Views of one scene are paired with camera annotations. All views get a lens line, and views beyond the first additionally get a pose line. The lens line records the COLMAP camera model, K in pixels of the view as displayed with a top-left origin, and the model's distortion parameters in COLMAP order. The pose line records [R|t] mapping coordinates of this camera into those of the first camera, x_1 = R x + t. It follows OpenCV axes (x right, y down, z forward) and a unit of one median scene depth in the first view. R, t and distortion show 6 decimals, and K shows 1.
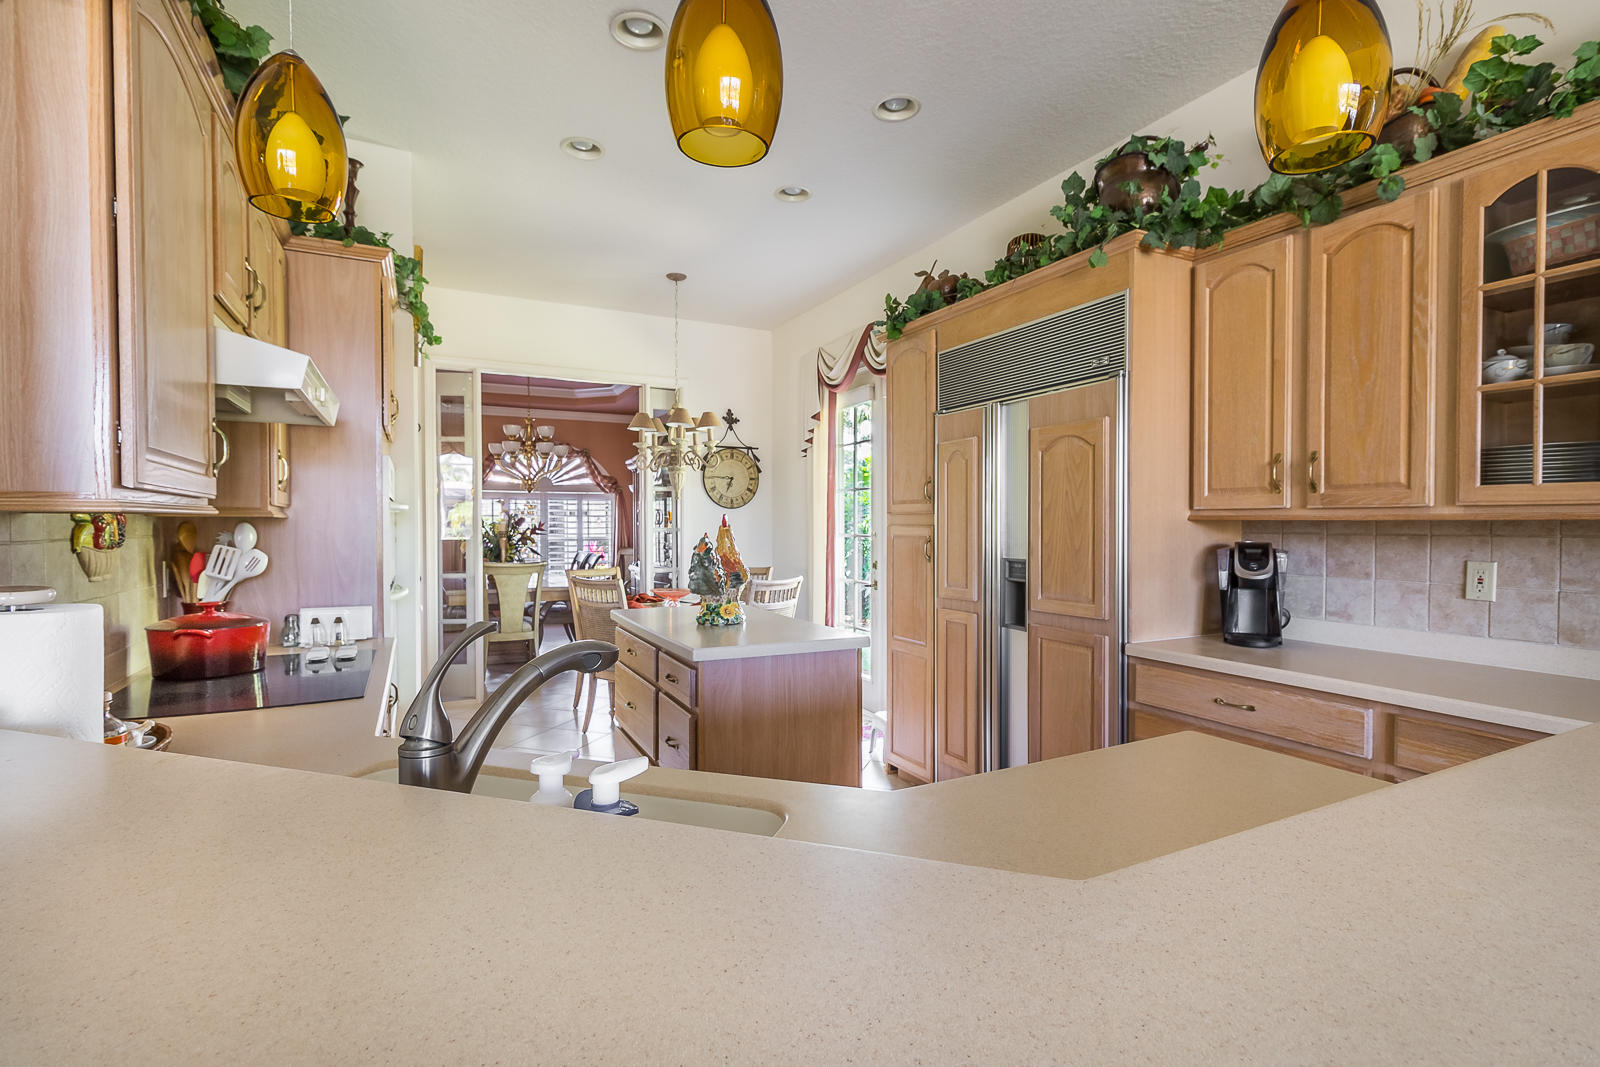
lens RADIAL K [[757.9, 0, 803.6], [0, 757.9, 529.8], [0, 0, 1]] dist [-0.004234, -0.000249]
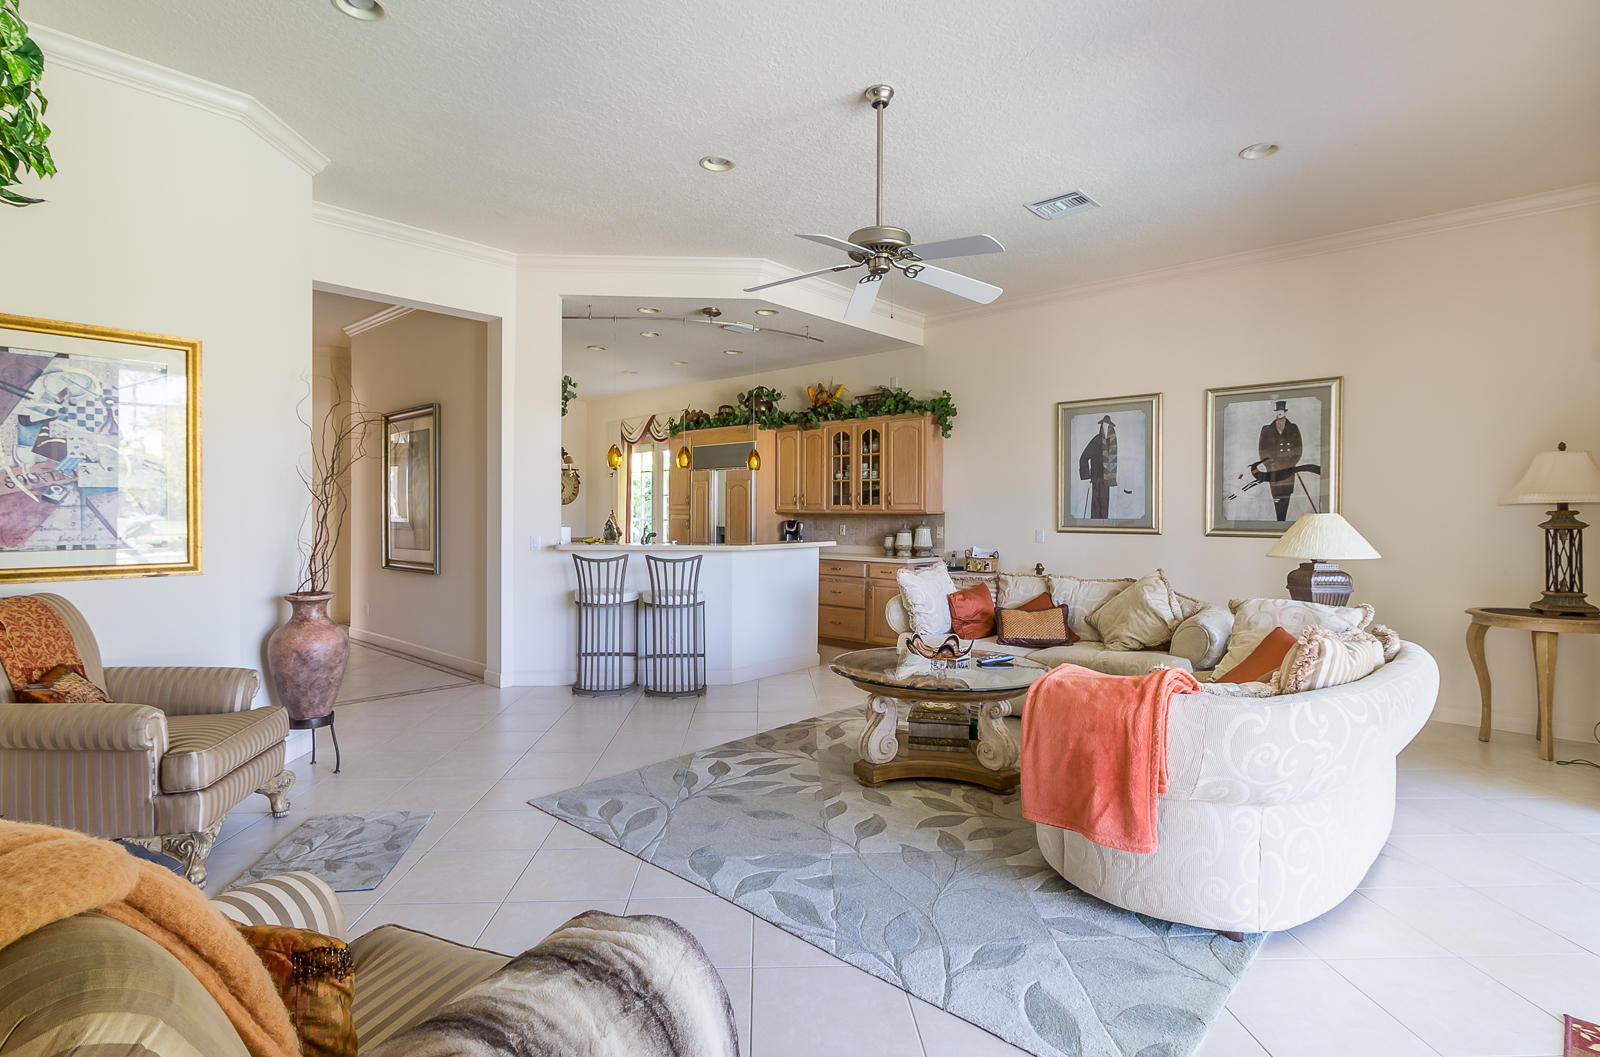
lens RADIAL K [[820.3, 0, 794.3], [0, 820.3, 522.2], [0, 0, 1]] dist [-0.000456, -0.000110]
pose [[0.938773, 0.005257, 0.344497, -0.539526], [-0.004576, 0.999986, -0.002787, 0.031841], [-0.344507, 0.001040, 0.938783, -2.047334]]
